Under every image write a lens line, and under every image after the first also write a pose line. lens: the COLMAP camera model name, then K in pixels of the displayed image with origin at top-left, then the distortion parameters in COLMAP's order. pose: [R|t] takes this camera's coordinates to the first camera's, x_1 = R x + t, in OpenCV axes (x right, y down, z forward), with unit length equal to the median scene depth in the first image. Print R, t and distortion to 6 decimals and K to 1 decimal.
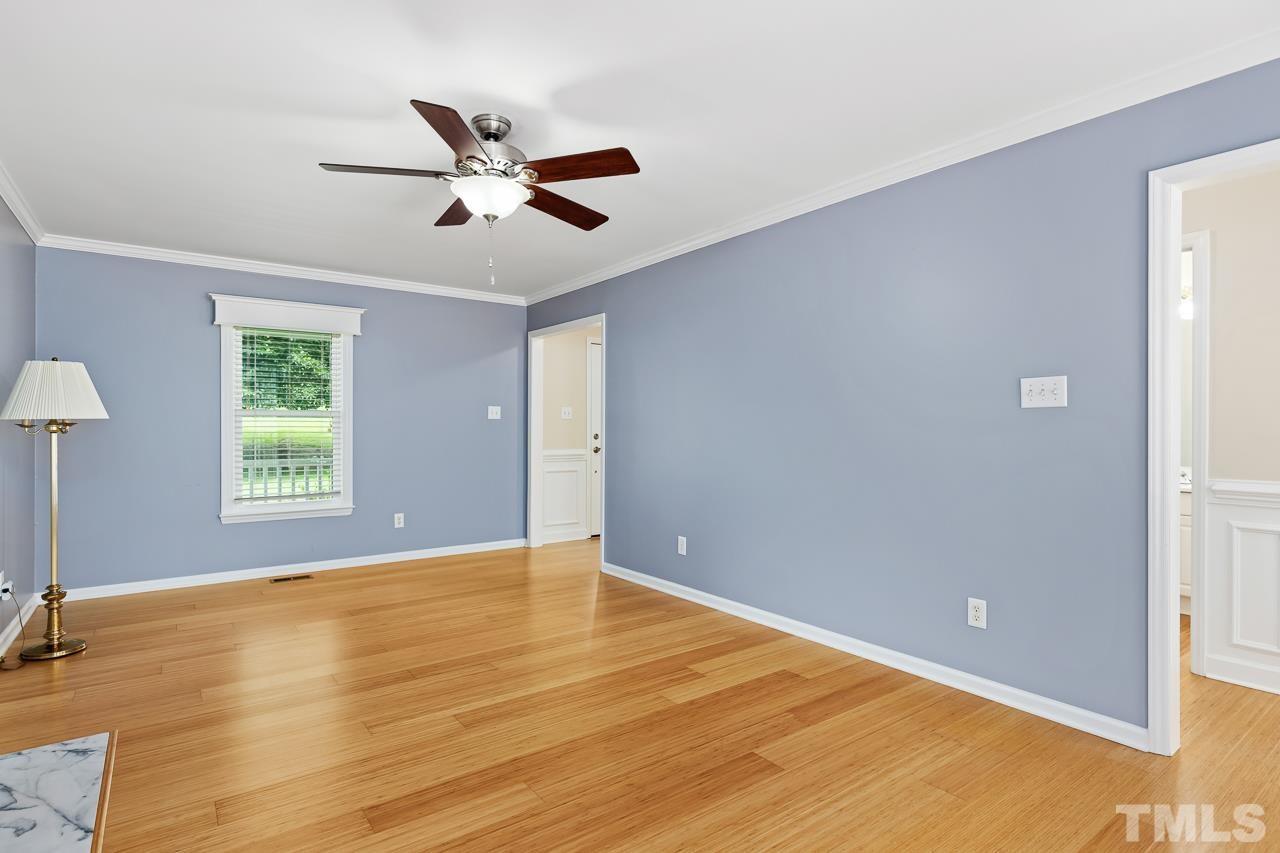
lens RADIAL K [[652.1, 0, 640.0], [0, 652.1, 426.5], [0, 0, 1]] dist [-0.002416, 0.001205]
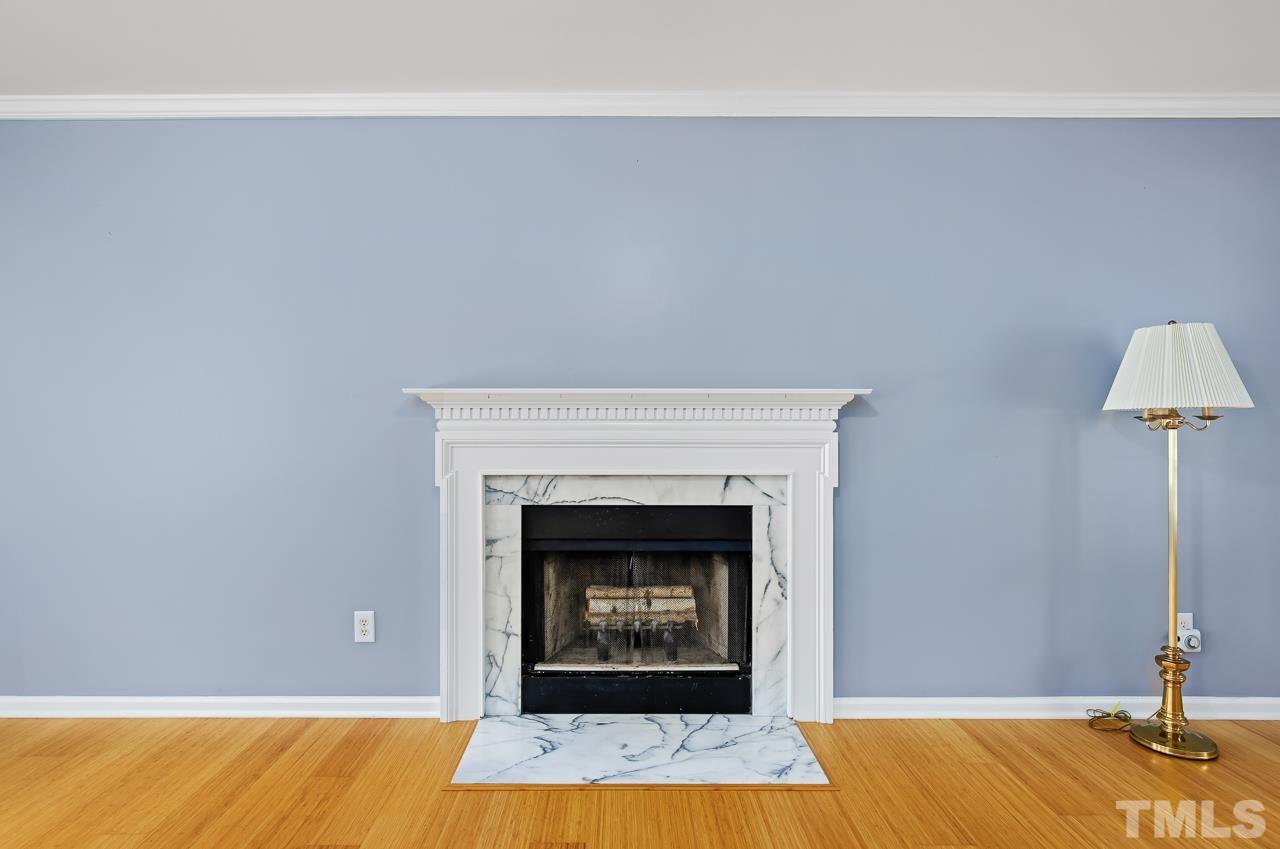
lens RADIAL K [[686.8, 0, 620.7], [0, 686.8, 420.4], [0, 0, 1]] dist [0.000390, 0.000396]
pose [[-0.596283, 0.001906, -0.802772, 0.047978], [-0.001389, 0.999993, 0.003405, -0.000885], [0.802773, 0.003146, -0.596276, 1.151393]]
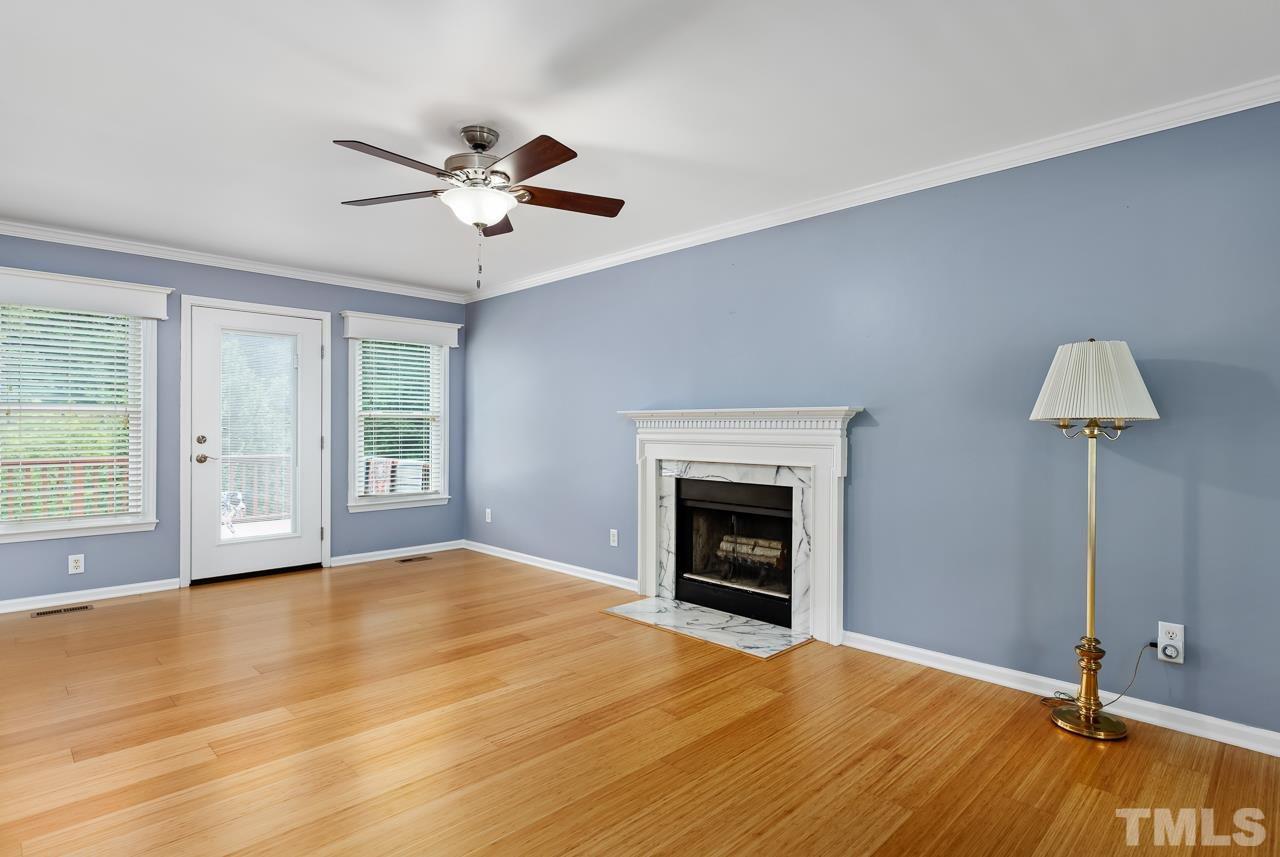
lens RADIAL K [[667.5, 0, 640.0], [0, 667.5, 428.5], [0, 0, 1]] dist [0.002199, 0.000549]
pose [[-0.989720, -0.004929, -0.142934, -0.321858], [-0.005242, 0.999985, 0.001816, 0.000362], [0.142922, 0.002547, -0.989731, 2.032165]]
